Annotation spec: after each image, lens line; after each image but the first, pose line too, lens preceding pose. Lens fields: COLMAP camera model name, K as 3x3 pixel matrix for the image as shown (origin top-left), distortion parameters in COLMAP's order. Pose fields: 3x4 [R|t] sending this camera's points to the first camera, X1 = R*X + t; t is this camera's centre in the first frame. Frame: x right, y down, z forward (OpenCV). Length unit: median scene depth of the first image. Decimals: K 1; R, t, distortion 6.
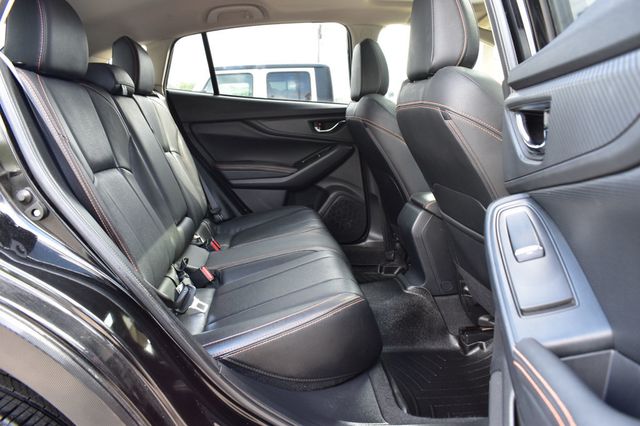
lens RADIAL K [[498.1, 0, 316.8], [0, 498.1, 214.2], [0, 0, 1]] dist [-0.097613, 0.012103]
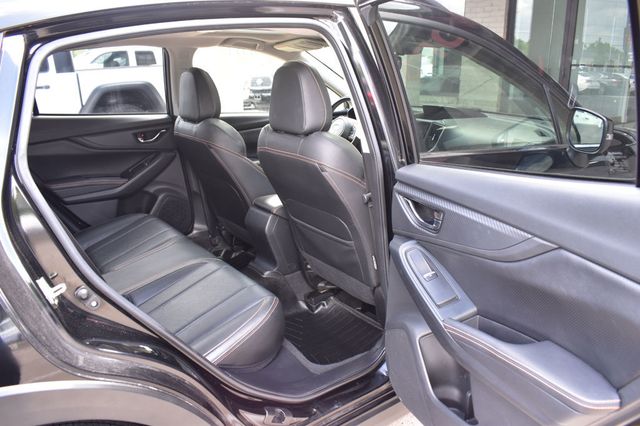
lens RADIAL K [[498.1, 0, 323.0], [0, 498.1, 210.7], [0, 0, 1]] dist [-0.097613, 0.012103]
pose [[0.846698, -0.151360, 0.510090, -0.274898], [0.097398, 0.986576, 0.131077, -0.143001], [-0.523083, -0.061301, 0.850075, -0.151943]]
